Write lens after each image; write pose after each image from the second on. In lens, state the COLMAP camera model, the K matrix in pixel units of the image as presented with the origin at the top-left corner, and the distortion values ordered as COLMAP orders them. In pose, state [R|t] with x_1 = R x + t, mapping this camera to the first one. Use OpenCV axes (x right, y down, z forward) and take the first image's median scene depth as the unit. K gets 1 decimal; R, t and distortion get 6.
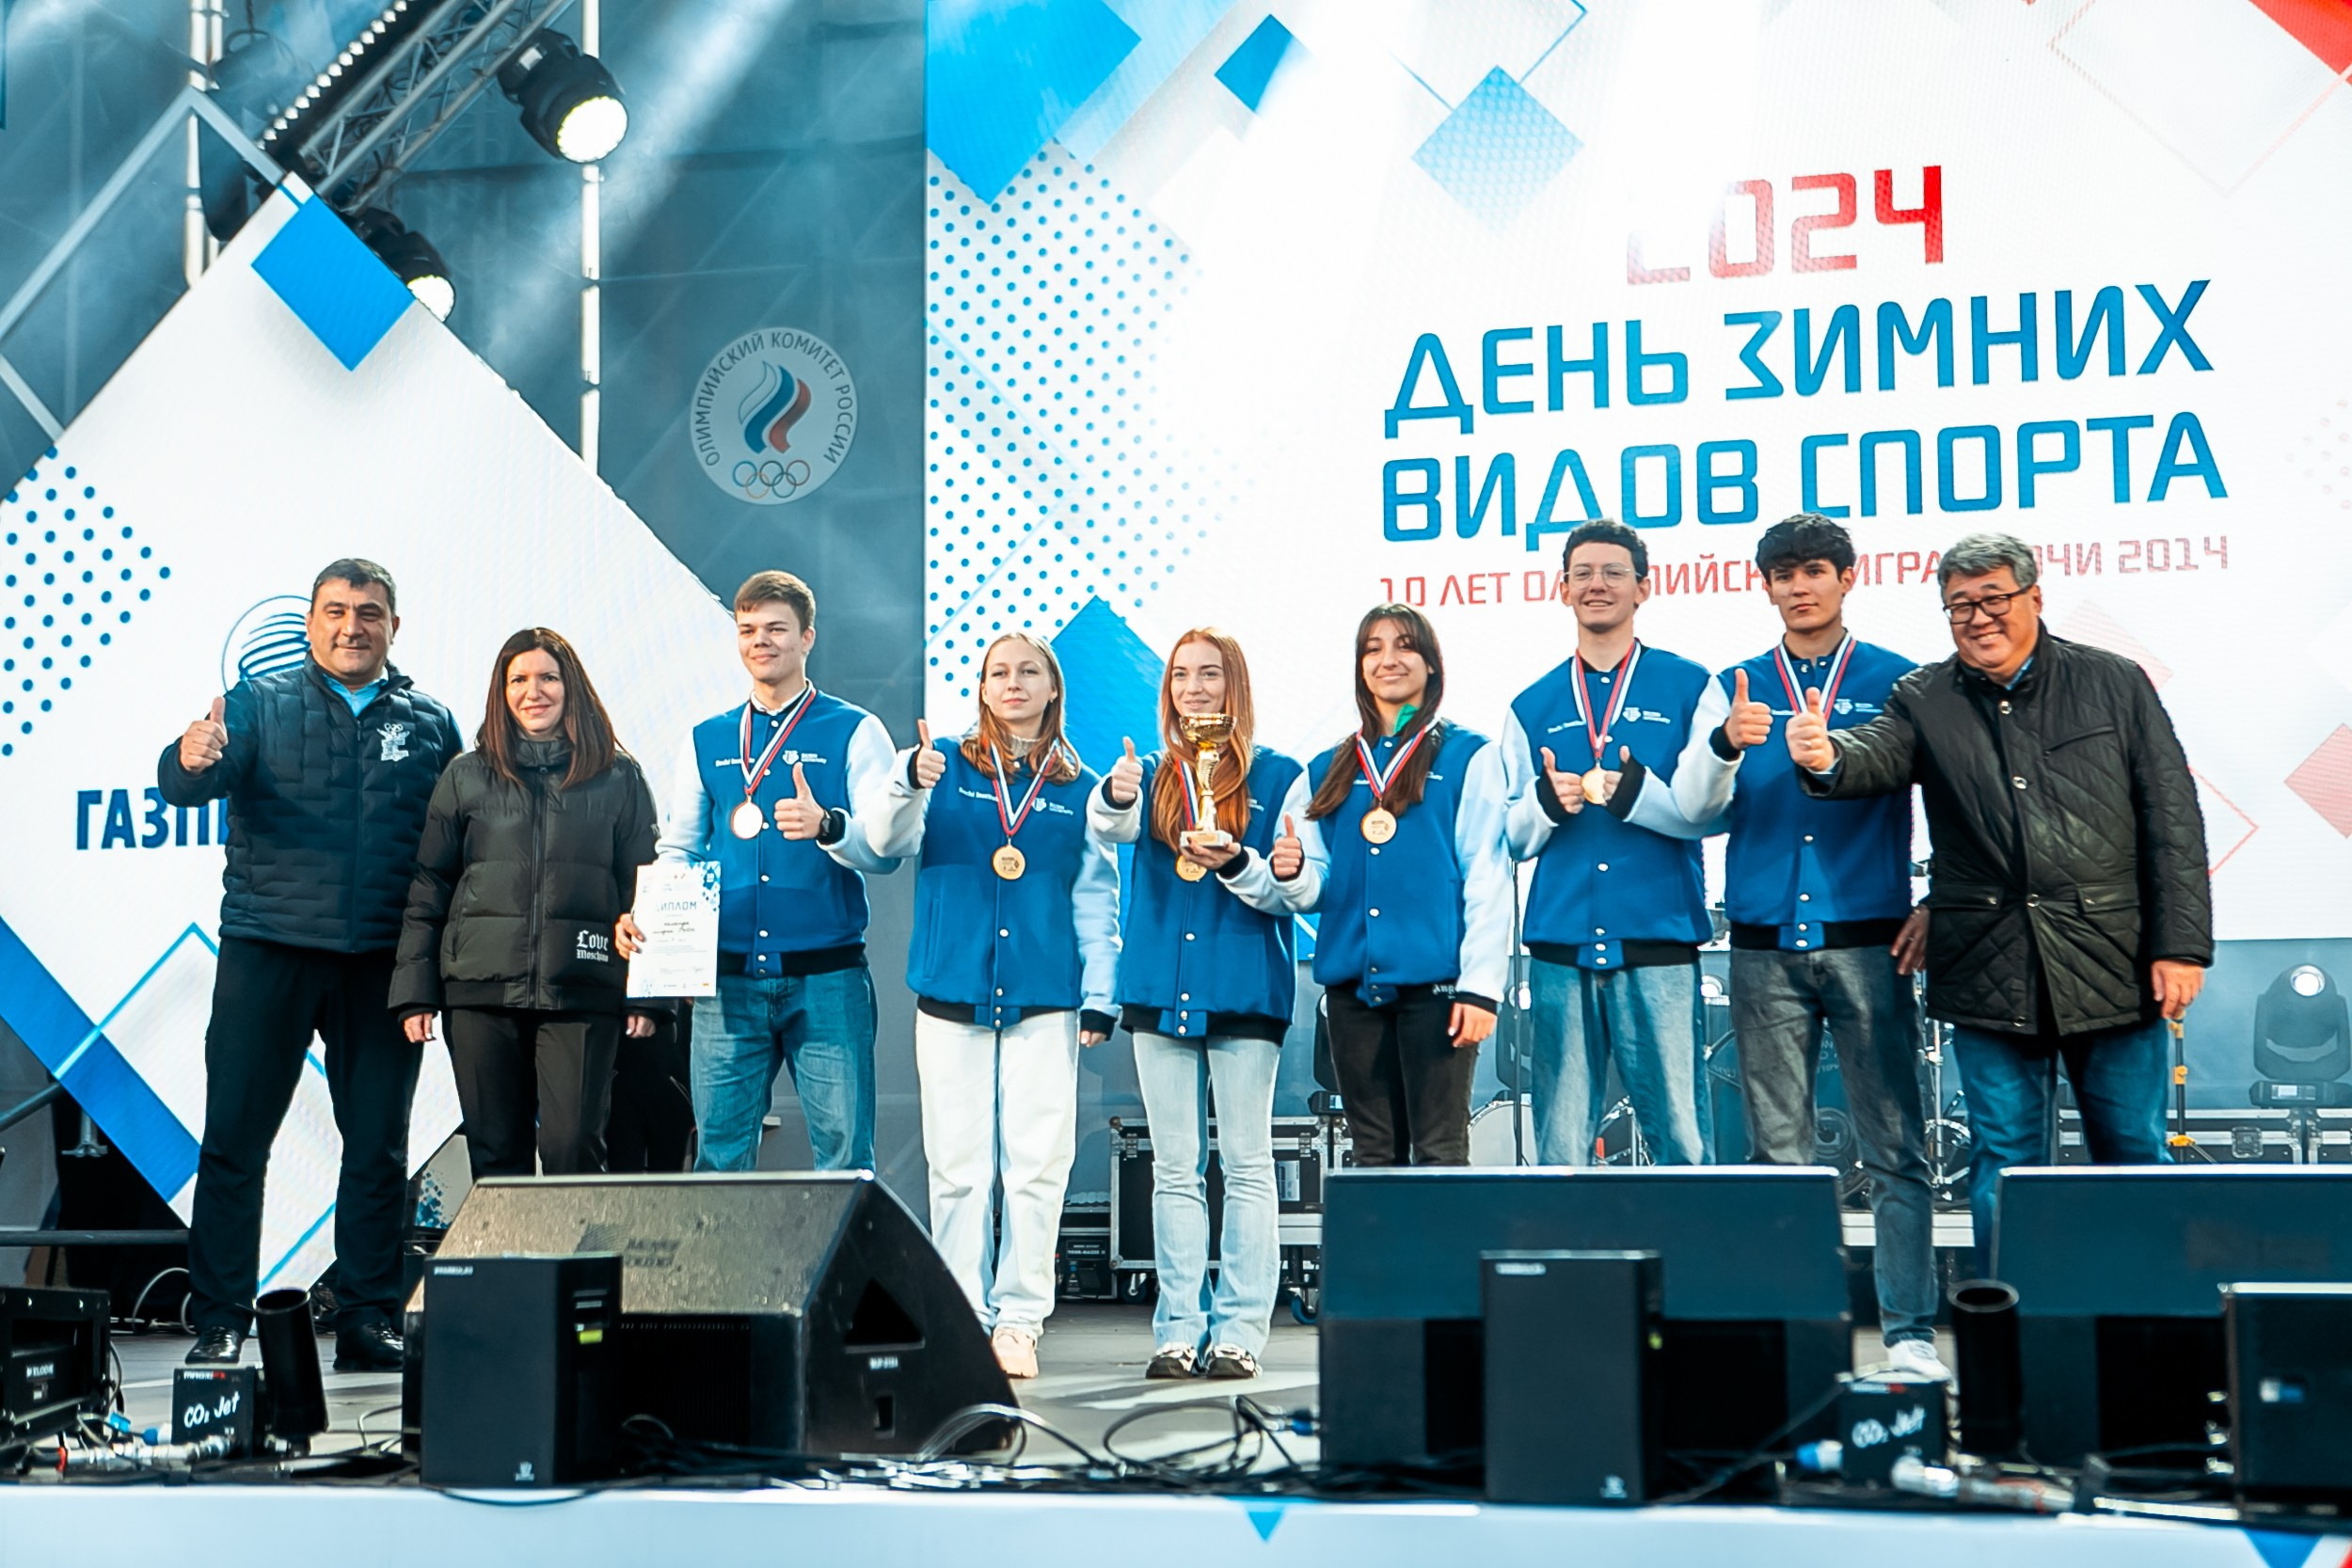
lens RADIAL K [[3881.7, 0, 1192.3], [0, 3881.7, 769.8], [0, 0, 1]] dist [0.103811, 0.000000]
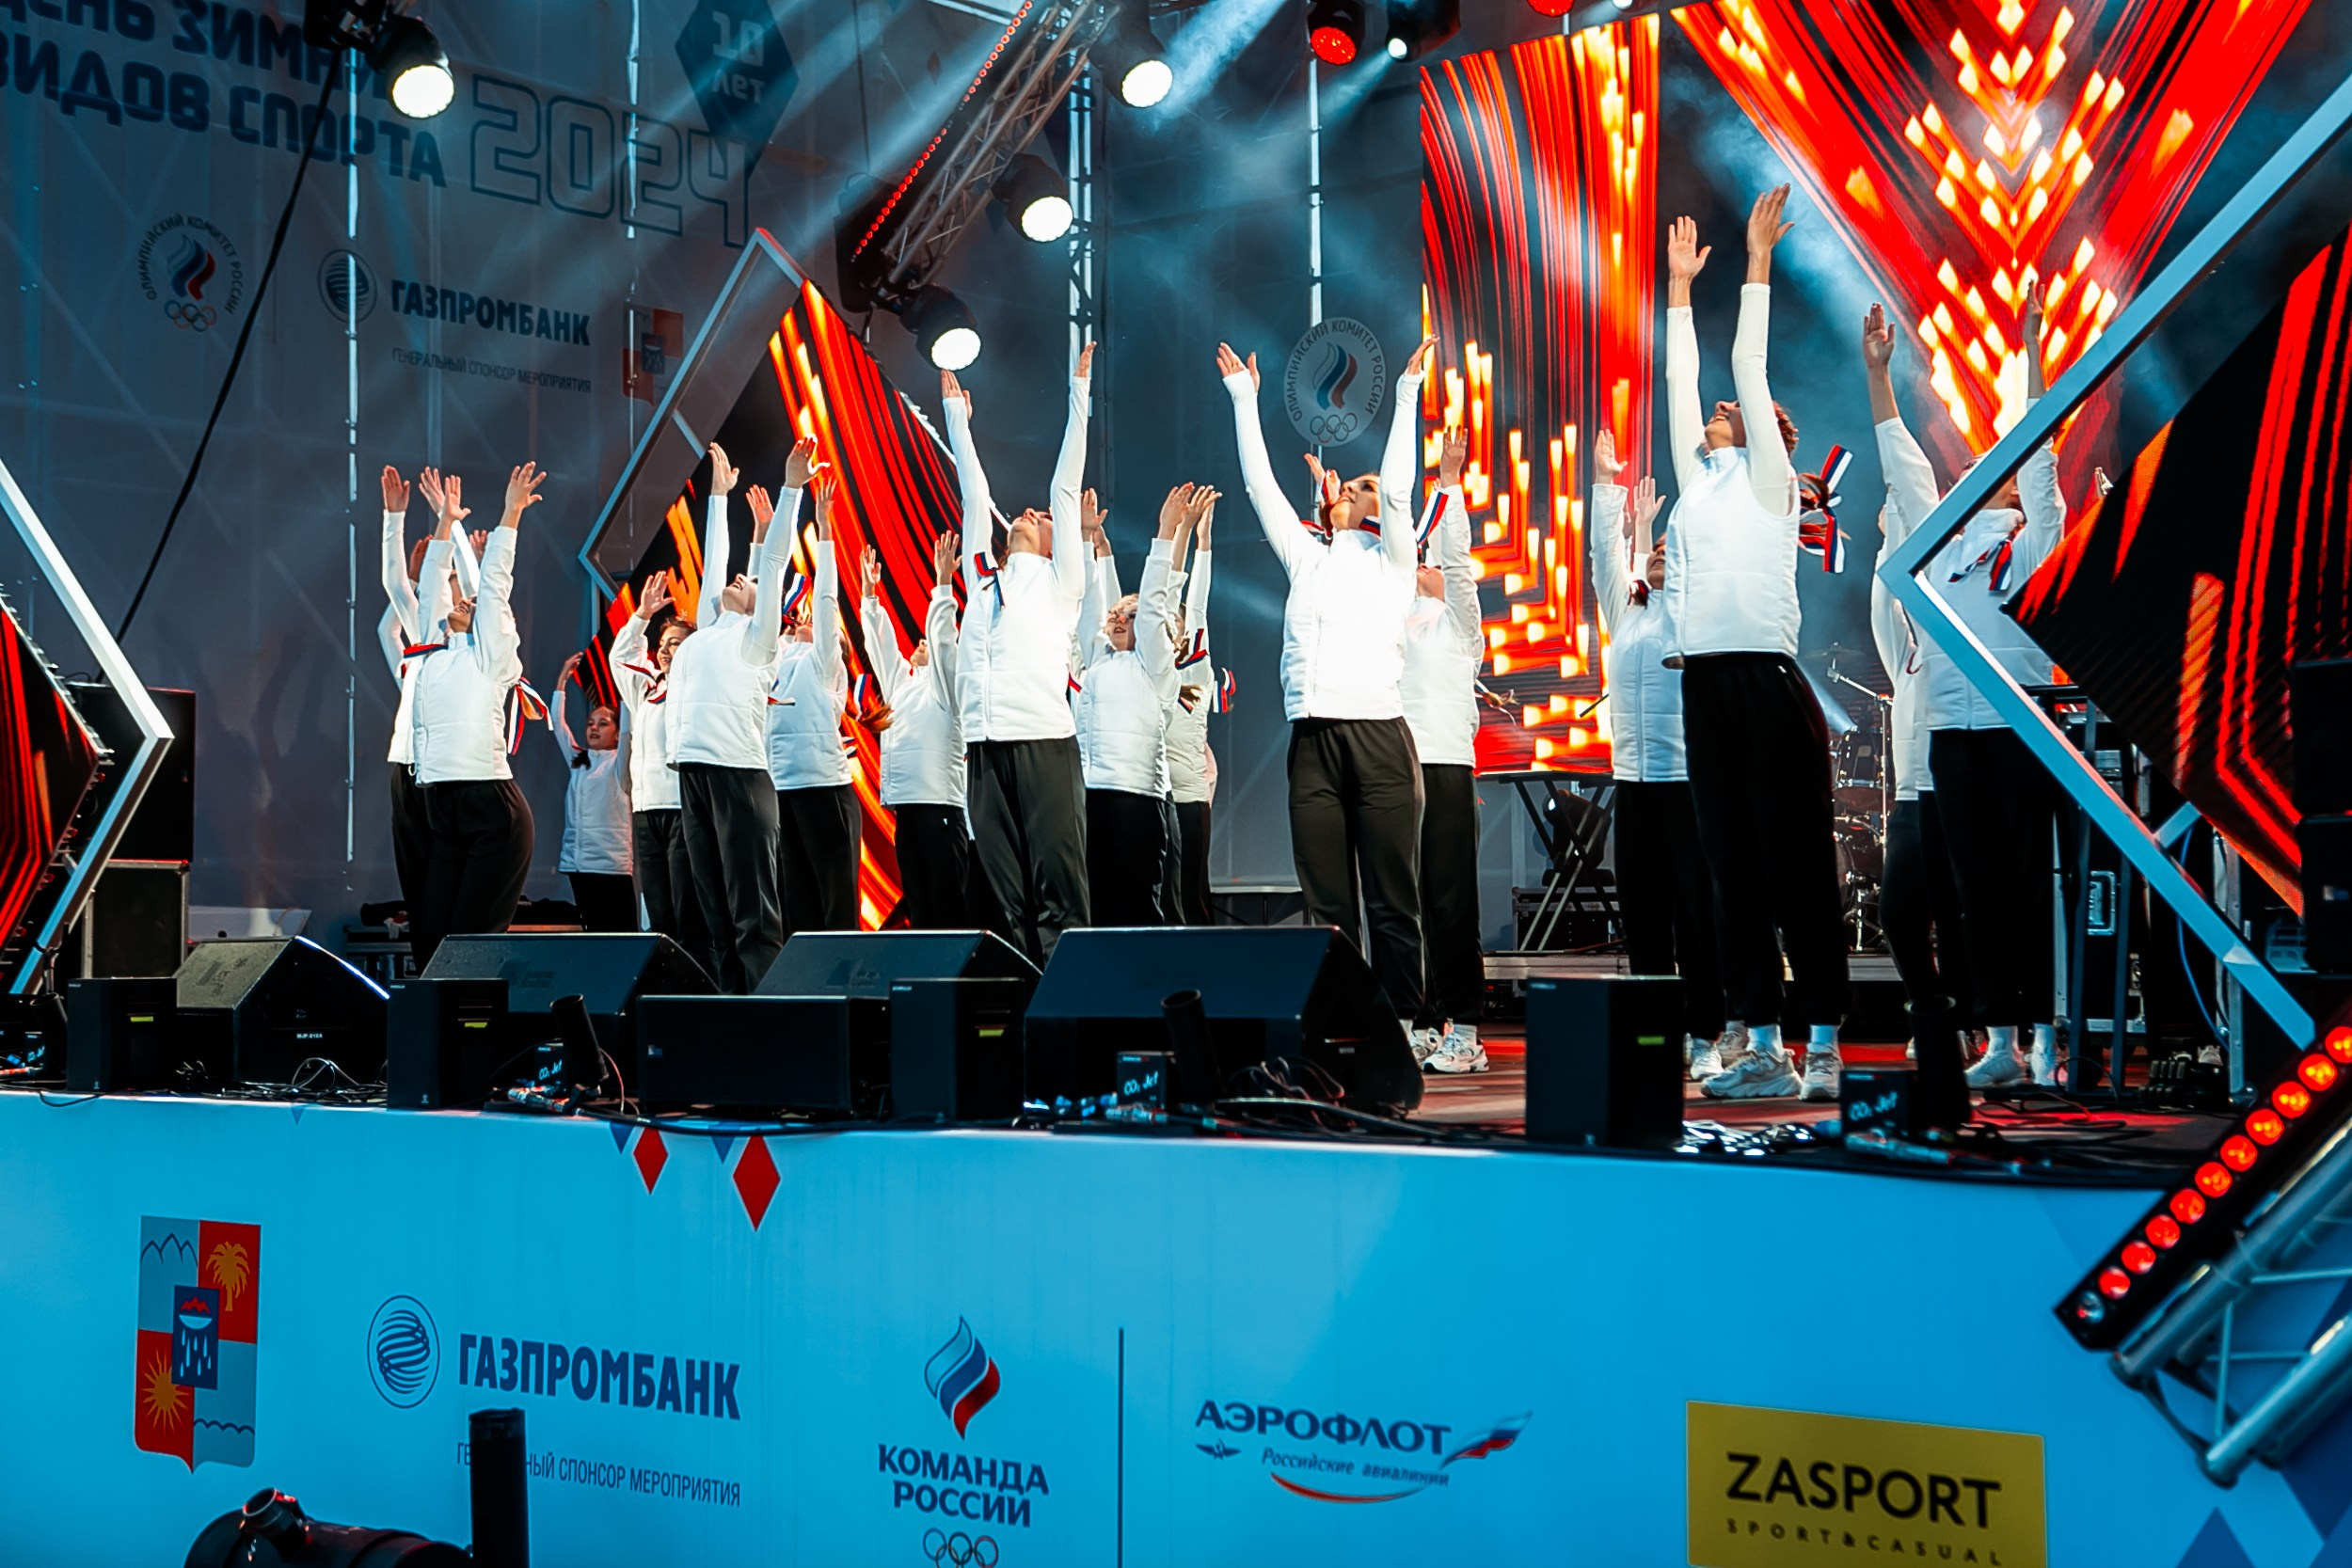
lens RADIAL K [[3801.1, 0, 1671.6], [0, 3801.1, 721.2], [0, 0, 1]] dist [0.047238, 0.000000]
pose [[0.895191, -0.024877, -0.444988, 0.648856], [0.047676, 0.998057, 0.040115, -0.021080], [0.443126, -0.057126, 0.894638, -0.175503]]
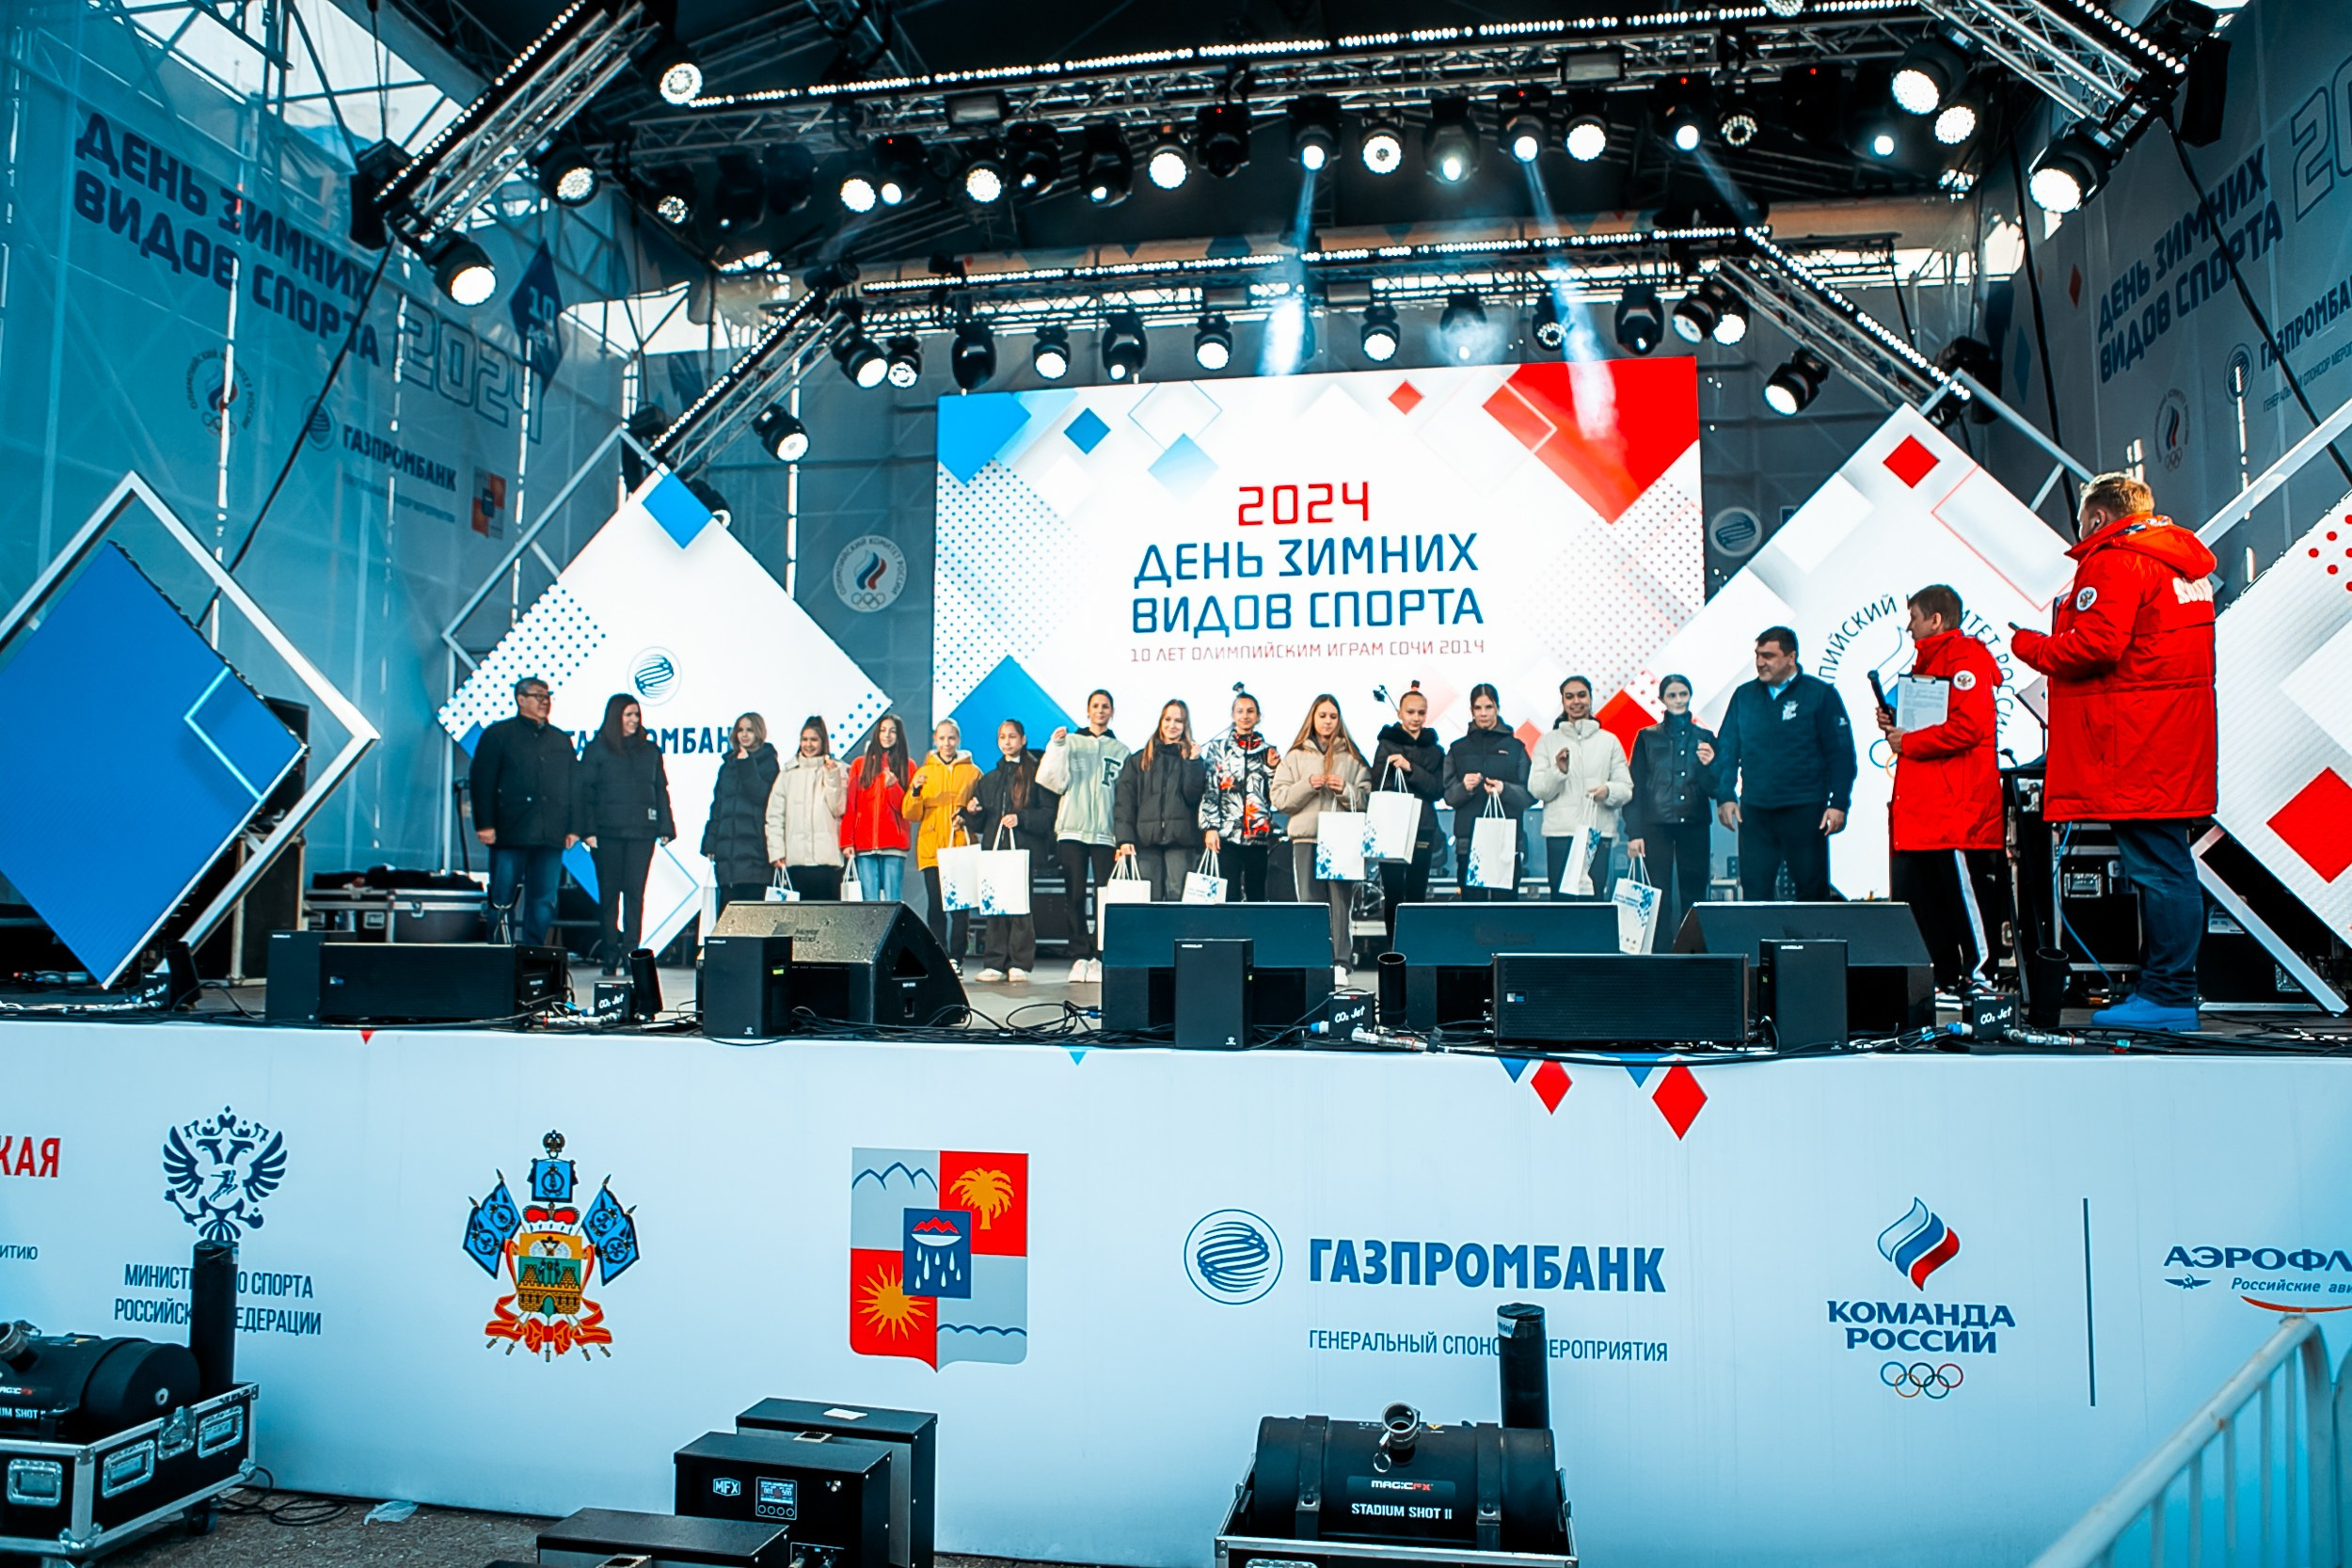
lens RADIAL K [[1620.1, 0, 1180.3], [0, 1620.1, 790.3], [0, 0, 1]] dist [-0.099230, 0.059469]
pose [[0.996536, 0.014085, 0.081958, -0.000452], [-0.016866, 0.999302, 0.033339, 0.002712], [-0.081432, -0.034606, 0.996078, 0.028798]]
